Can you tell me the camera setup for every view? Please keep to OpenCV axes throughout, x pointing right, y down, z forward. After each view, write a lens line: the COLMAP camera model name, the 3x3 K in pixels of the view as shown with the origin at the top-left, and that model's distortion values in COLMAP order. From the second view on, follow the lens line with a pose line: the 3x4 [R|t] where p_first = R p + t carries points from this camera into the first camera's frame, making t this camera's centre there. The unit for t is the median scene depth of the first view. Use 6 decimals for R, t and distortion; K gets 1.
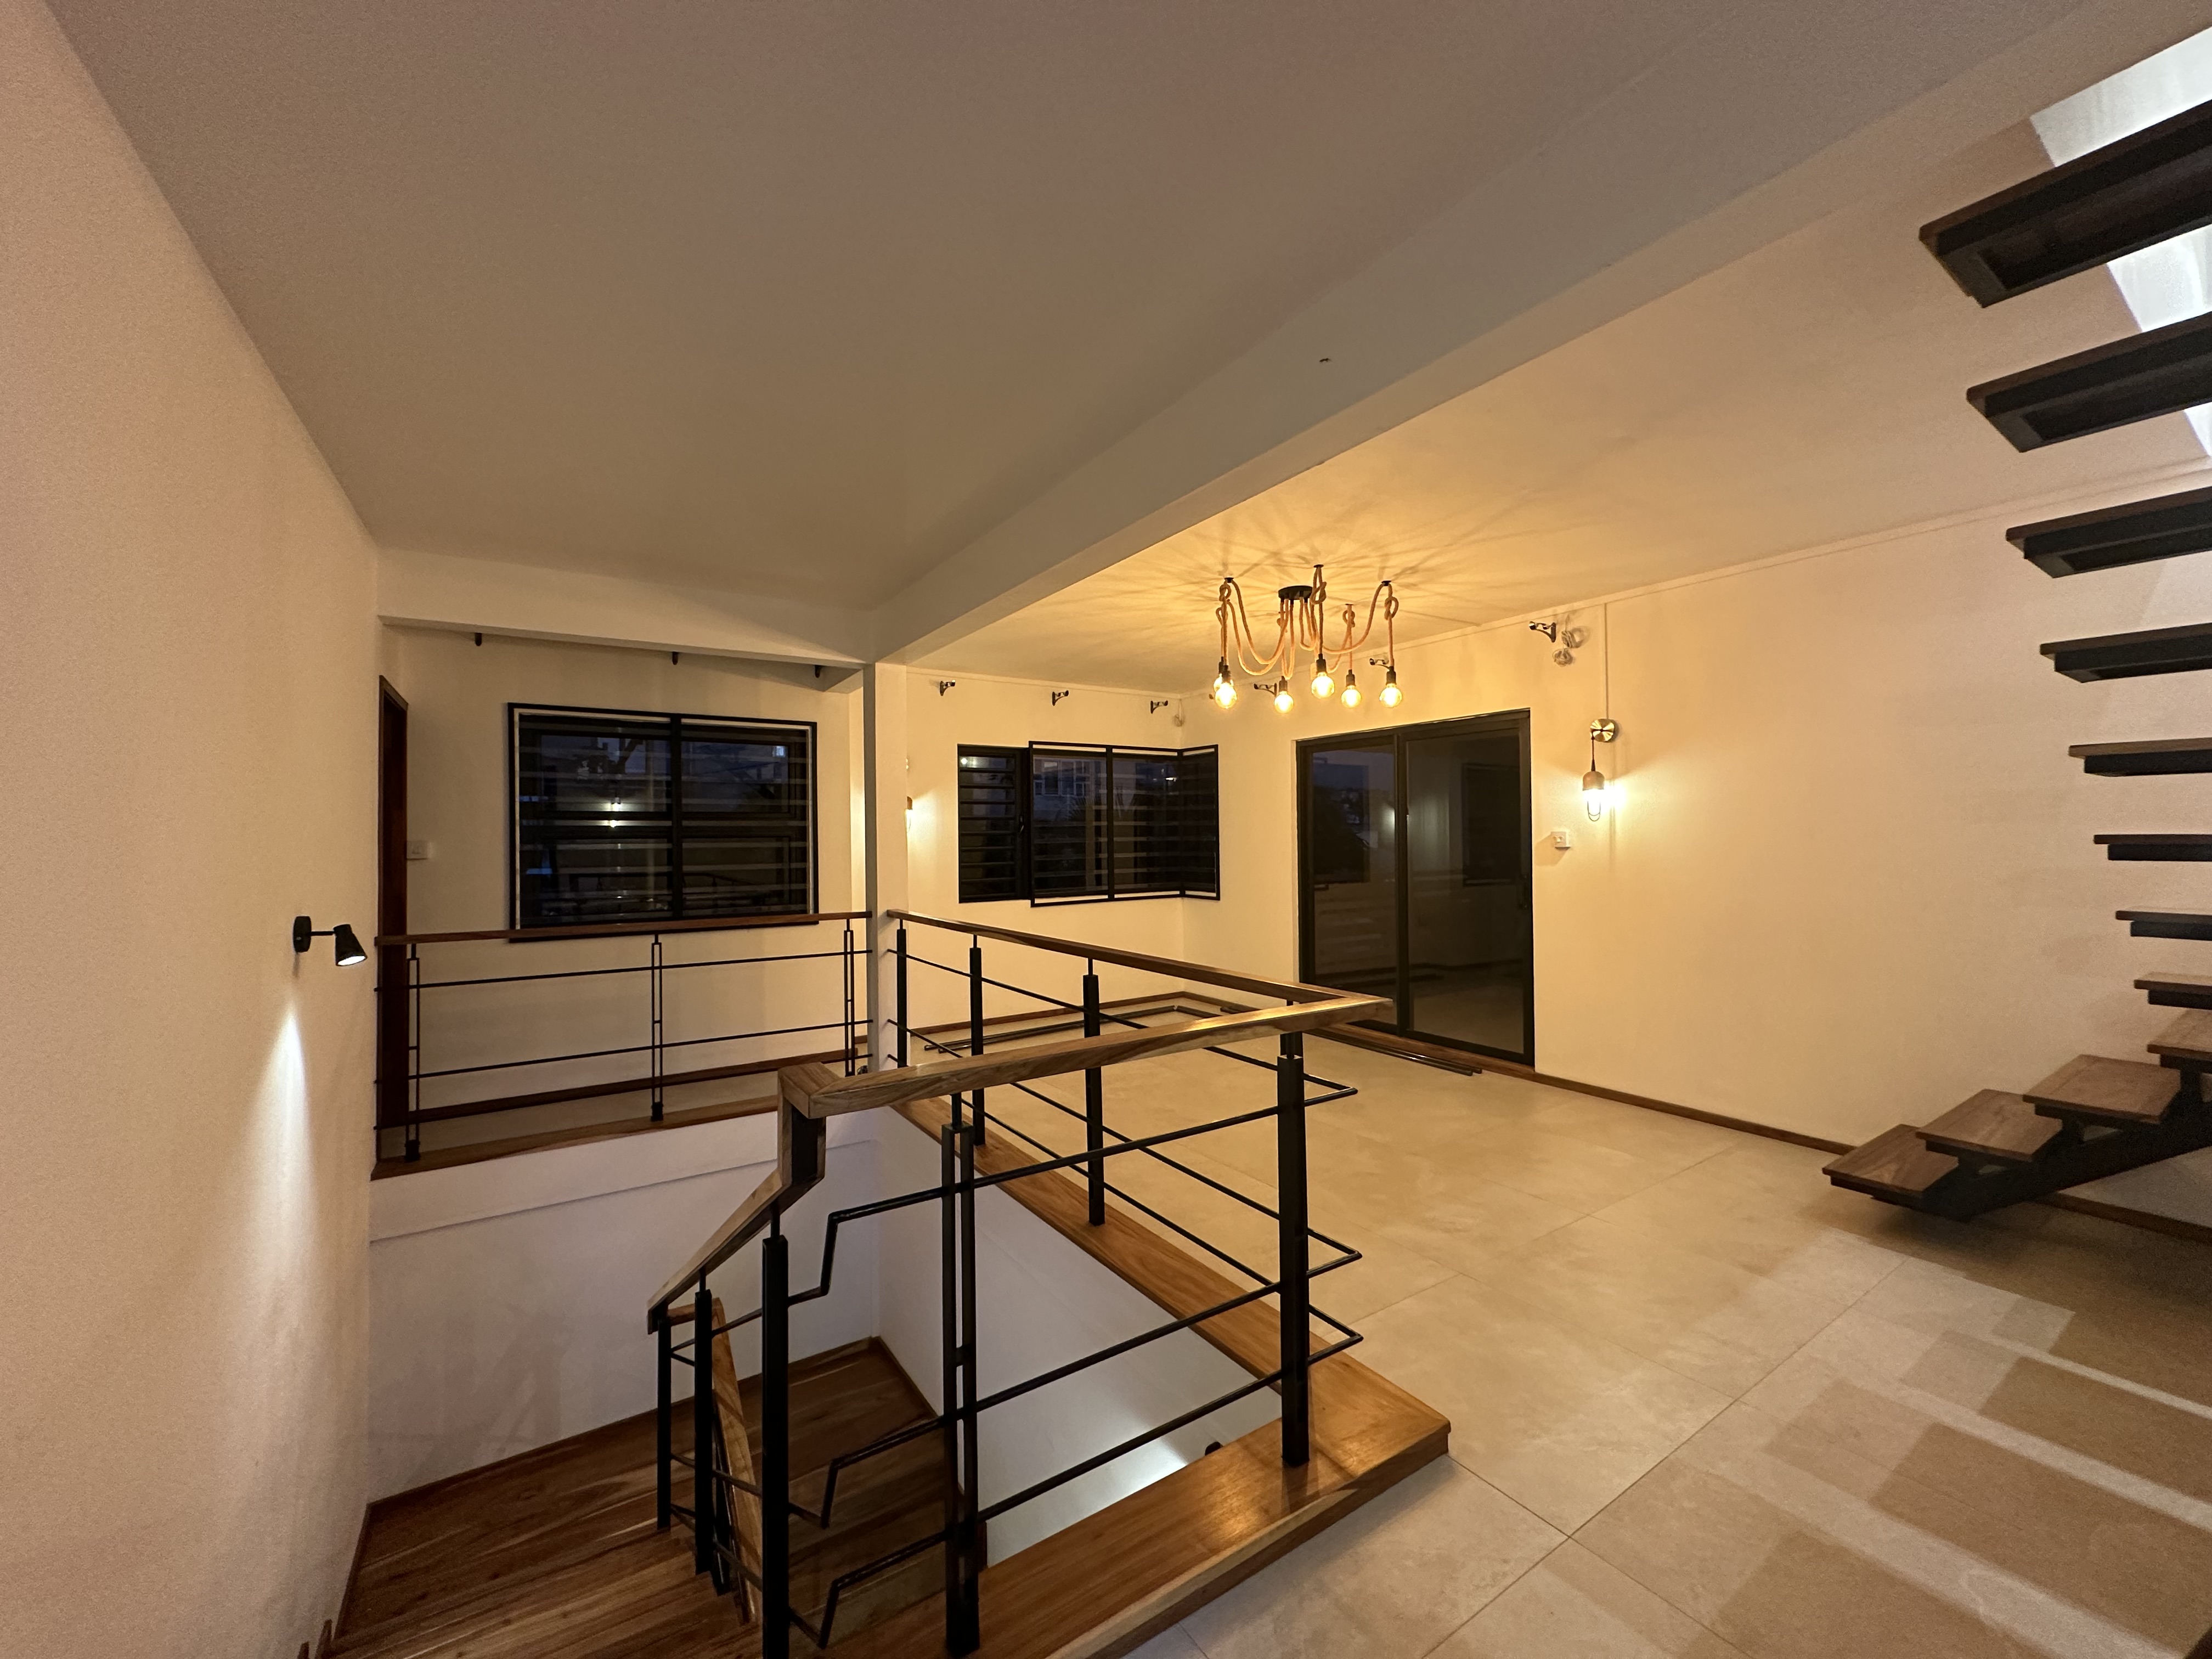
lens RADIAL K [[878.7, 0, 1108.1], [0, 878.7, 828.6], [0, 0, 1]] dist [0.003335, 0.000143]
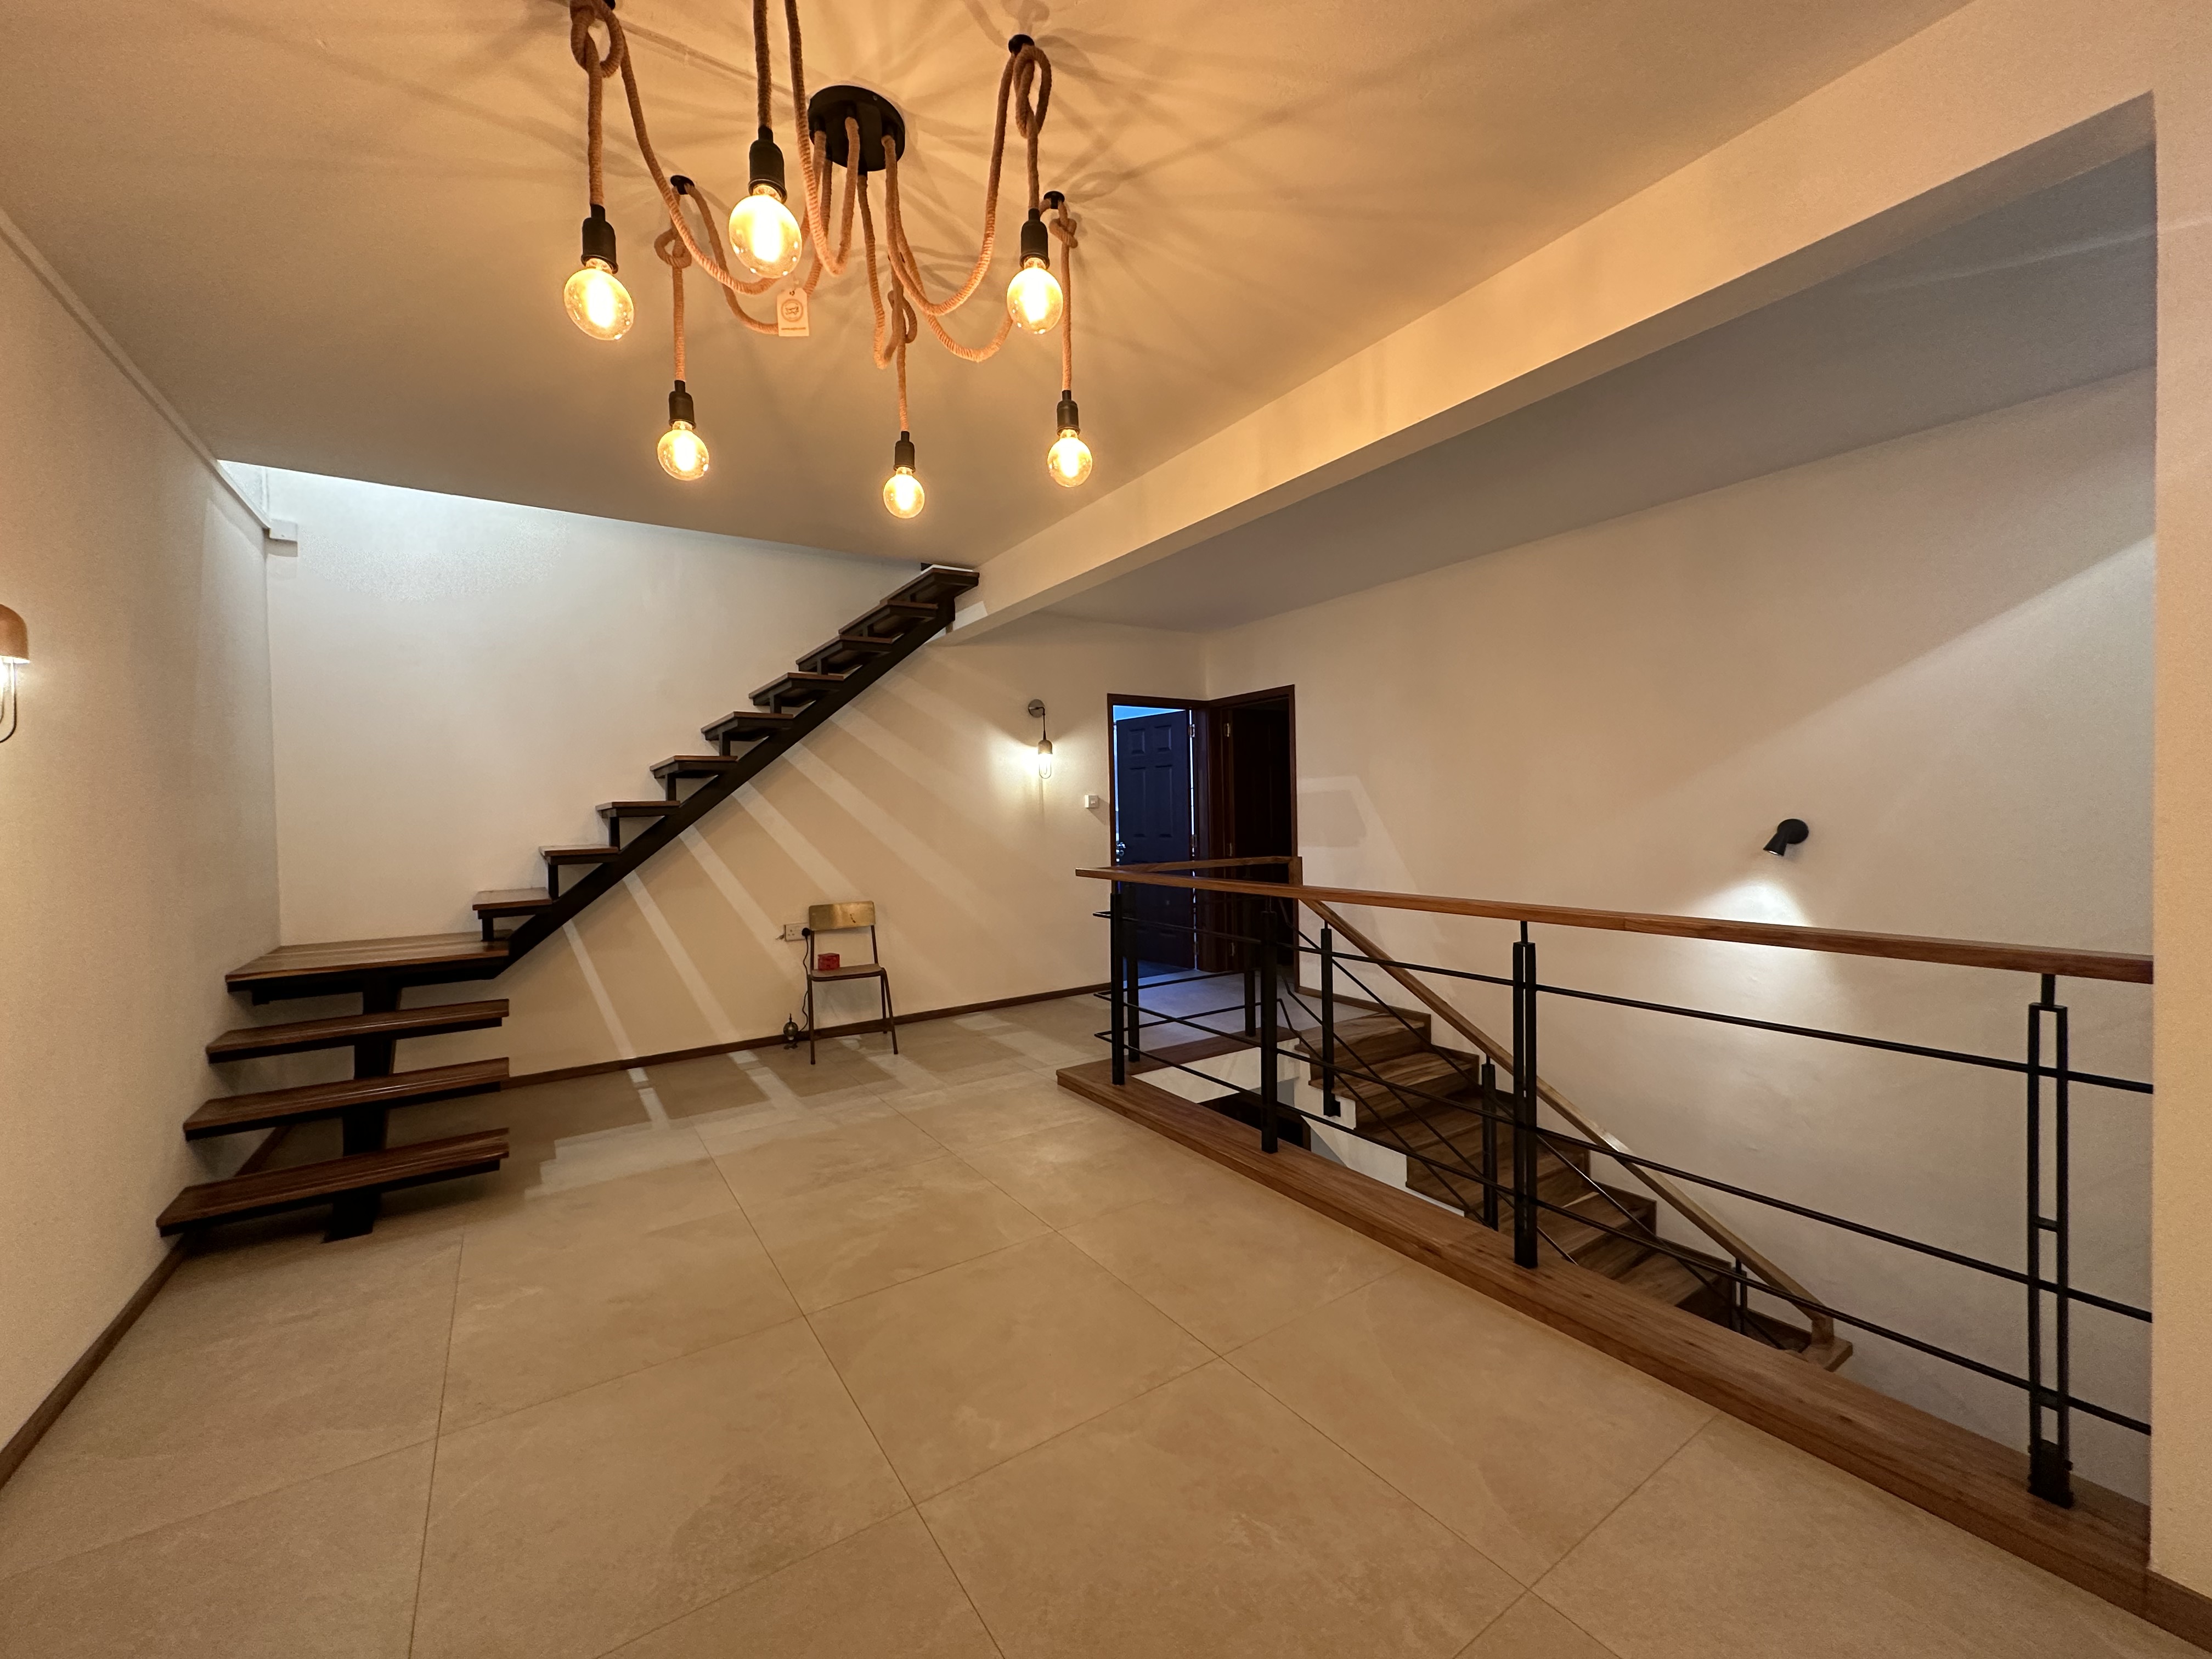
lens RADIAL K [[878.7, 0, 1108.1], [0, 878.7, 828.6], [0, 0, 1]] dist [0.003335, 0.000143]
pose [[-0.999445, 0.033076, -0.003890, 0.170457], [0.033027, 0.999382, 0.012071, 0.053879], [0.004287, 0.011936, -0.999920, 2.035015]]
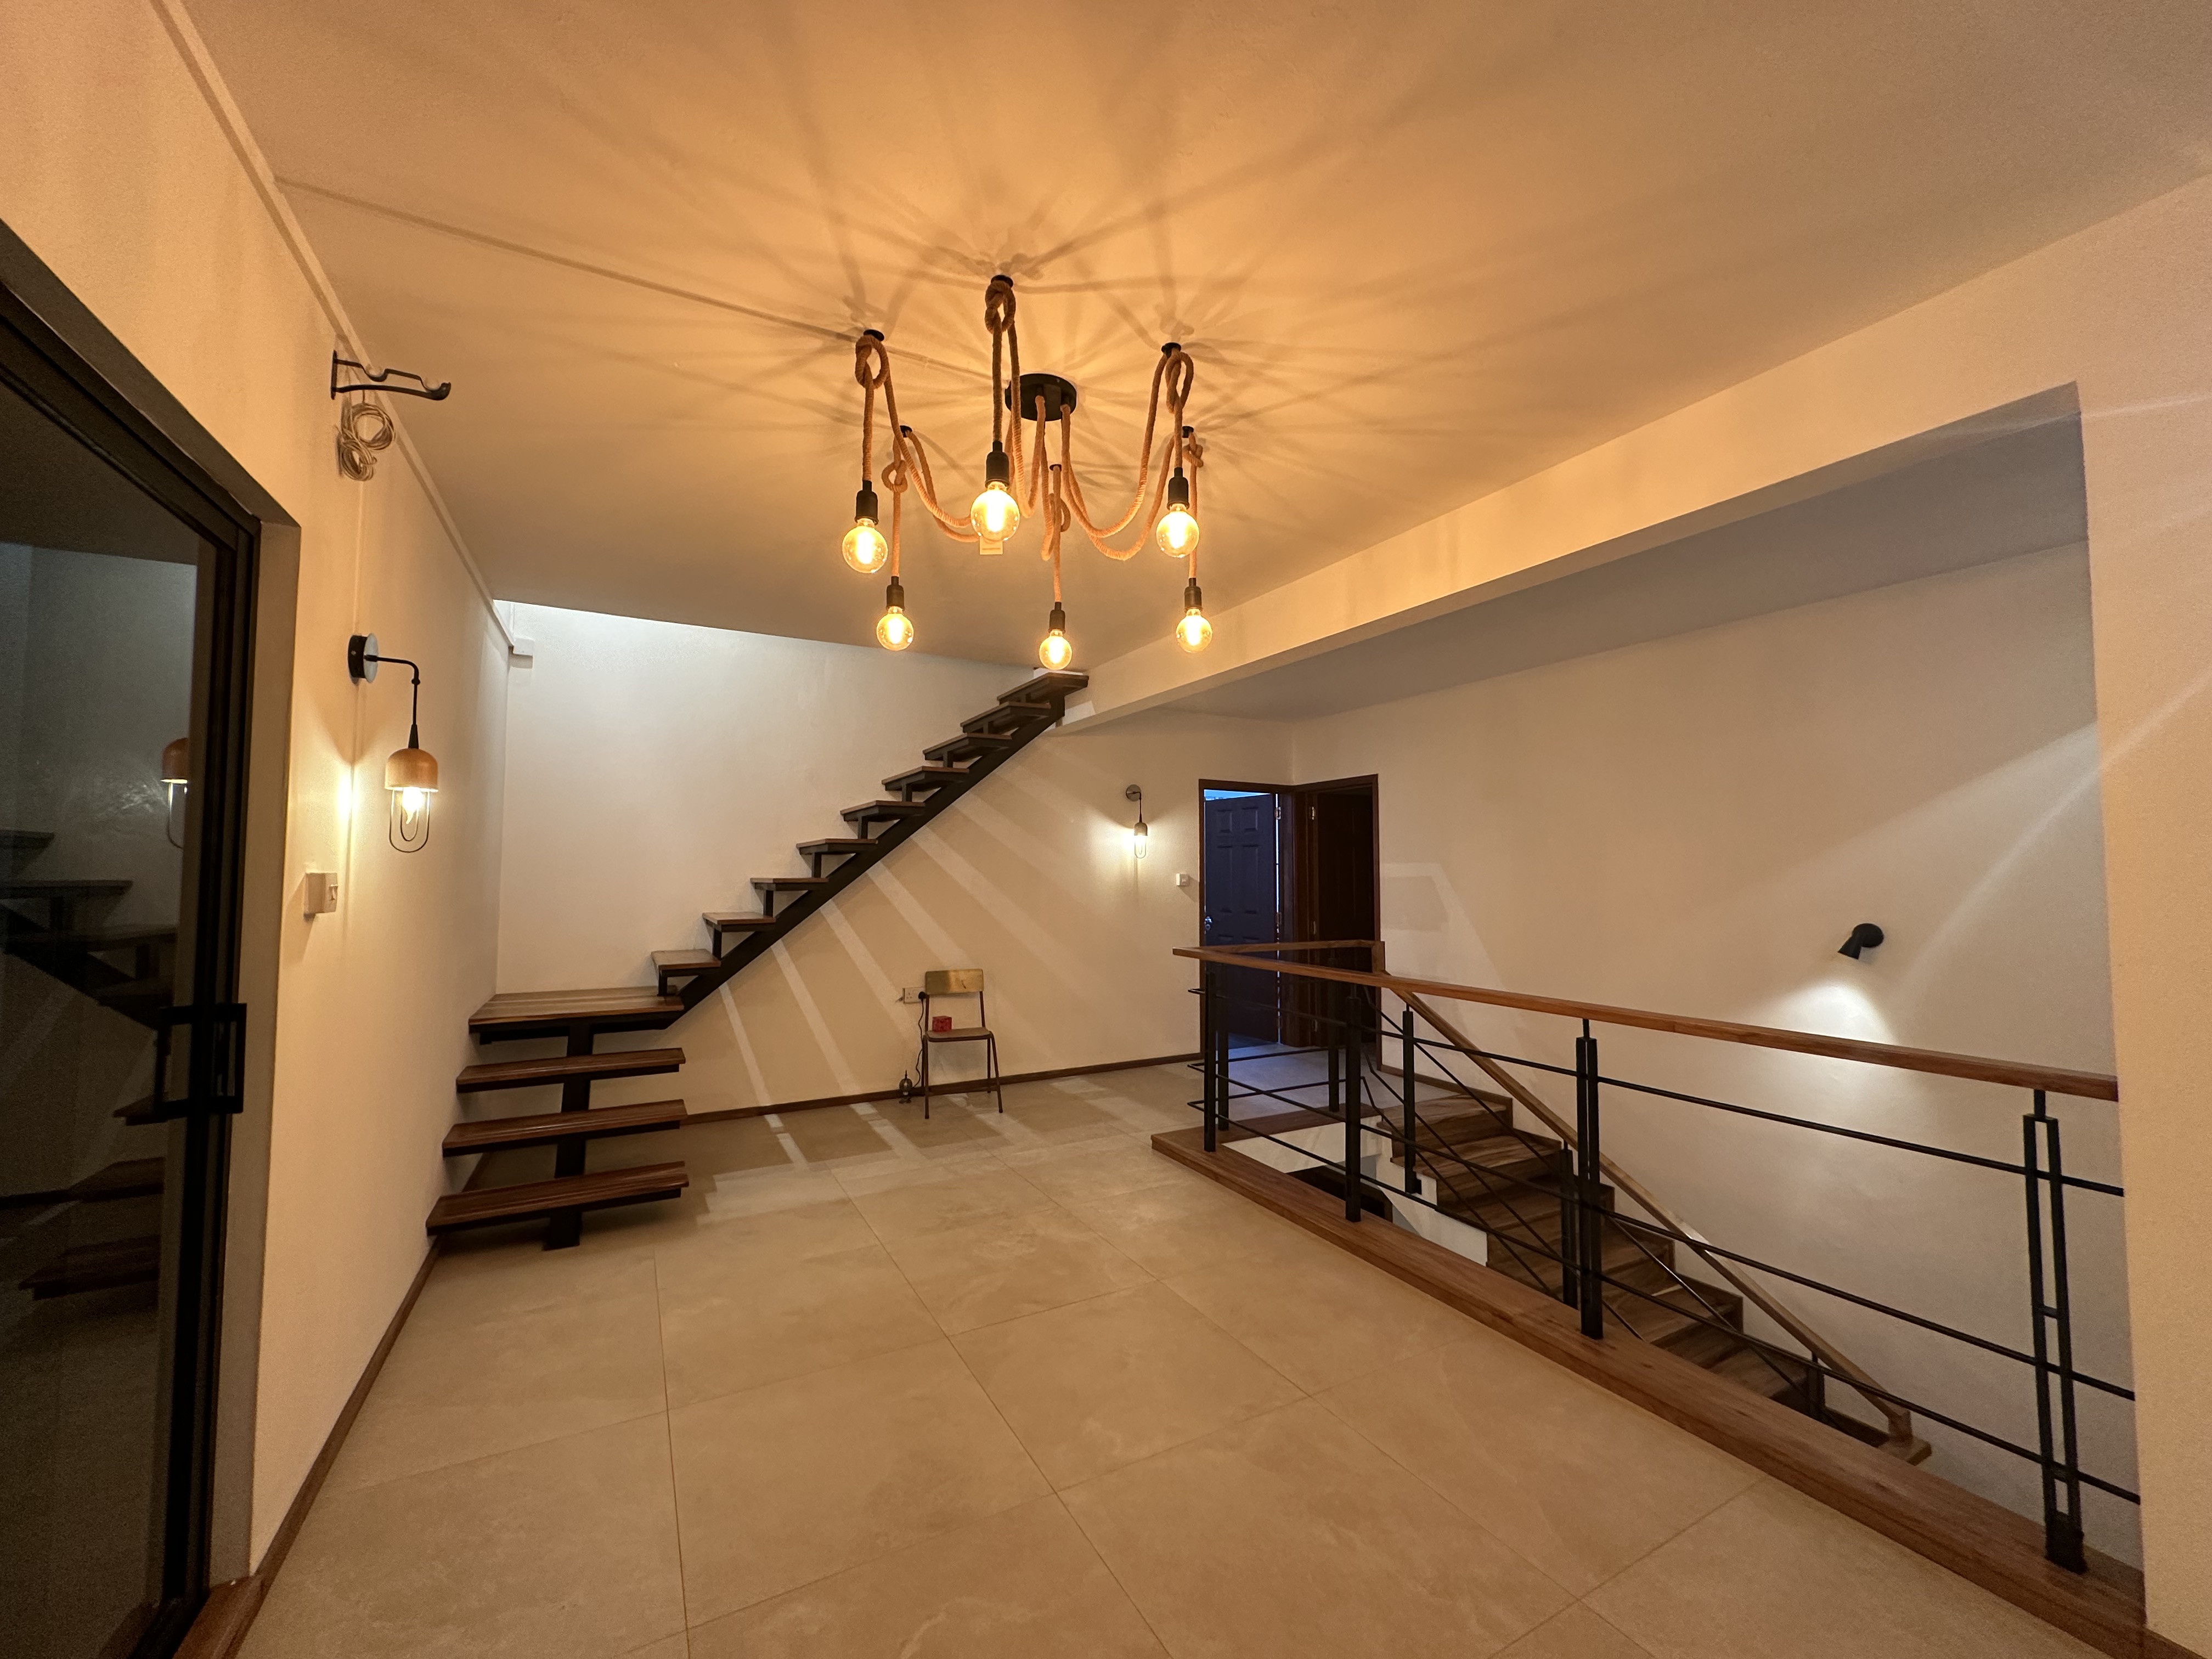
lens RADIAL K [[878.7, 0, 1108.1], [0, 878.7, 828.6], [0, 0, 1]] dist [0.003335, 0.000143]
pose [[-0.996492, 0.013848, 0.082539, 0.201048], [0.008869, 0.998136, -0.060384, 0.017749], [-0.083222, -0.059440, -0.994757, 2.179140]]
